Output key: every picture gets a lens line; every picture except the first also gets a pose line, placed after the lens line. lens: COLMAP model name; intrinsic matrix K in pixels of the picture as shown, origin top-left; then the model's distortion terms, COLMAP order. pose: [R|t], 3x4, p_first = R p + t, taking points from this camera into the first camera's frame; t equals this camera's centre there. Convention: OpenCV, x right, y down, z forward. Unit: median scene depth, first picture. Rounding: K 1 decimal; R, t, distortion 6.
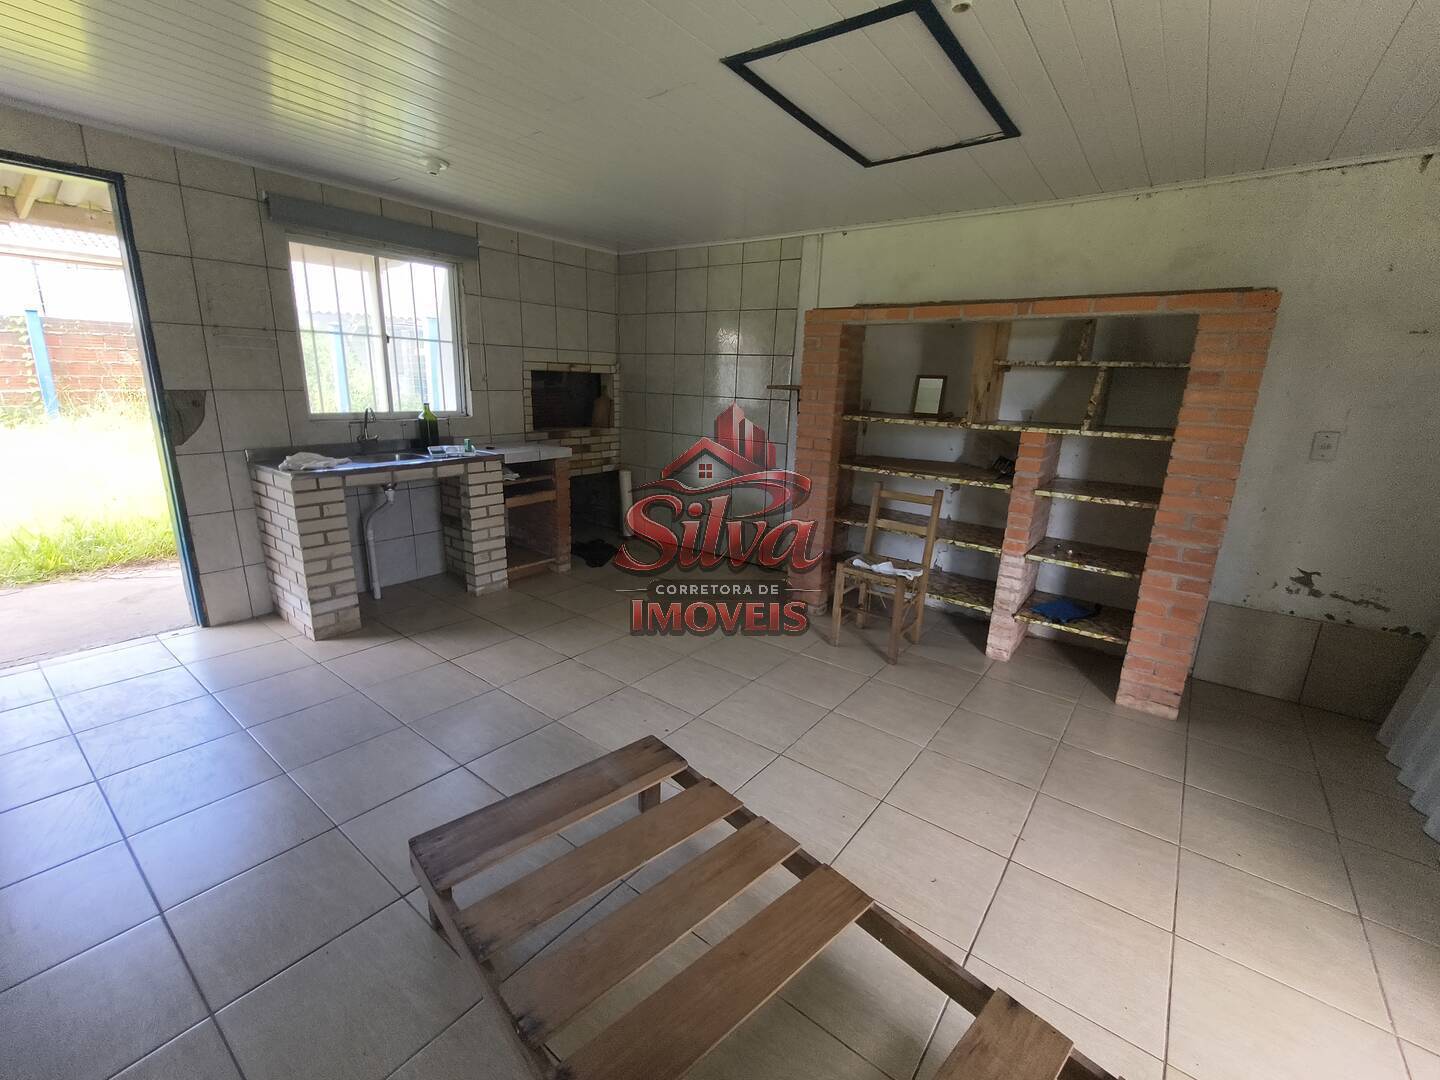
lens RADIAL K [[618.5, 0, 714.7], [0, 618.5, 539.9], [0, 0, 1]] dist [0.017050, -0.000351]
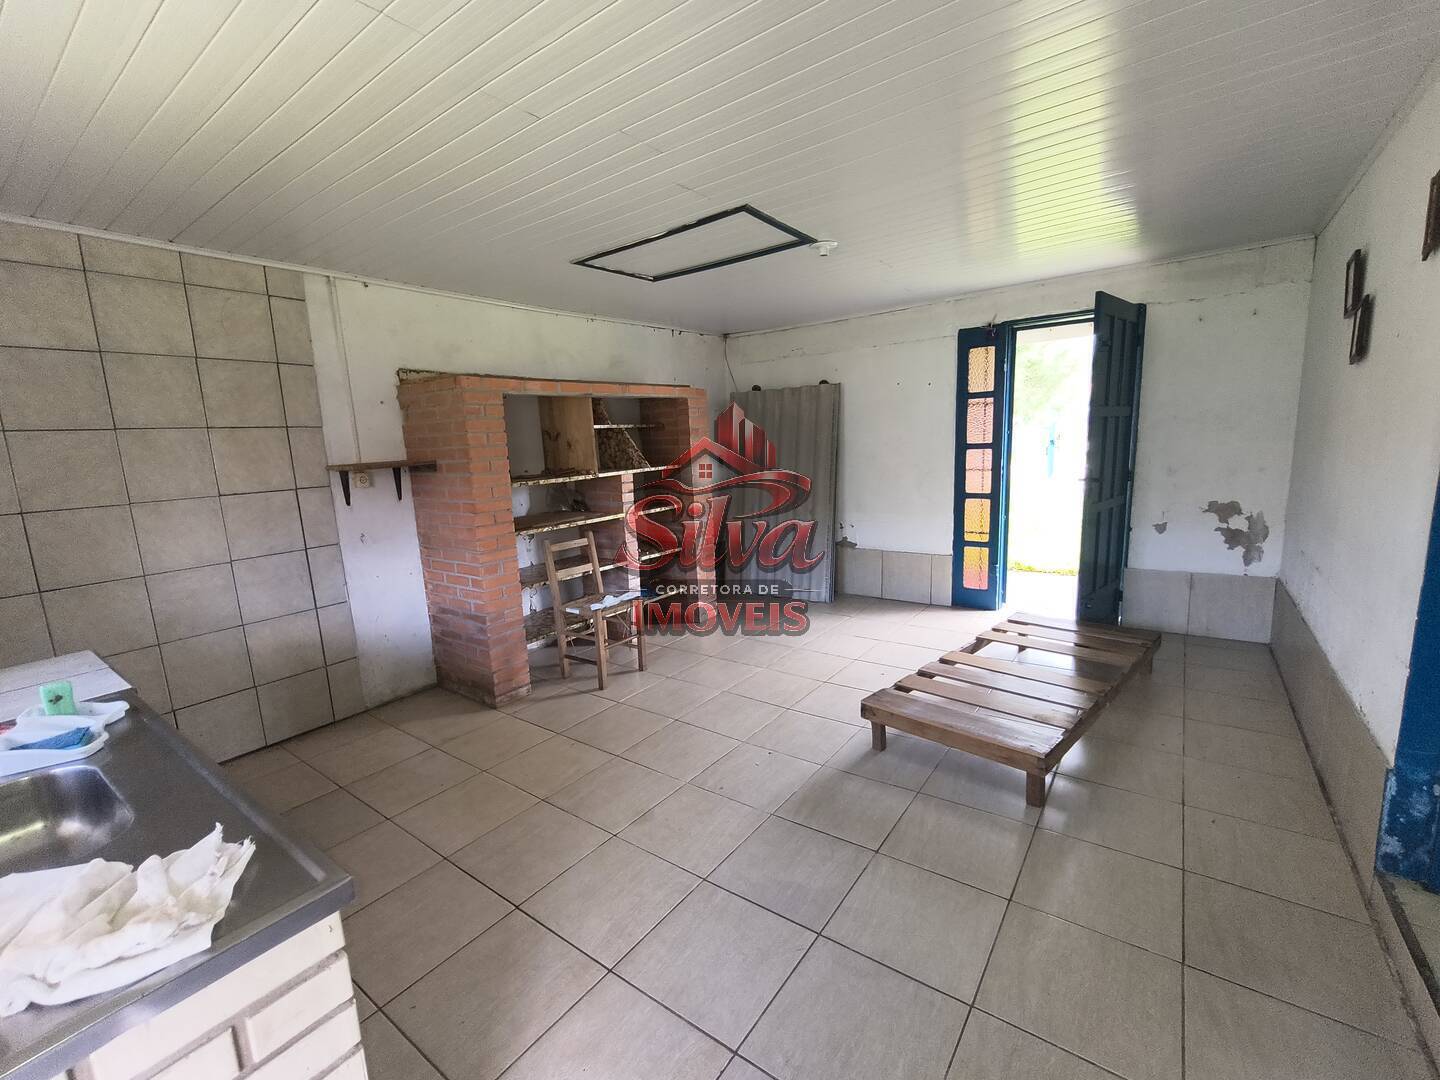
lens RADIAL K [[618.5, 0, 714.7], [0, 618.5, 539.9], [0, 0, 1]] dist [0.017050, -0.000351]
pose [[-0.021031, -0.187367, 0.982065, -0.785352], [0.296353, 0.936968, 0.185109, -0.203669], [-0.954847, 0.294930, 0.035822, 0.684740]]
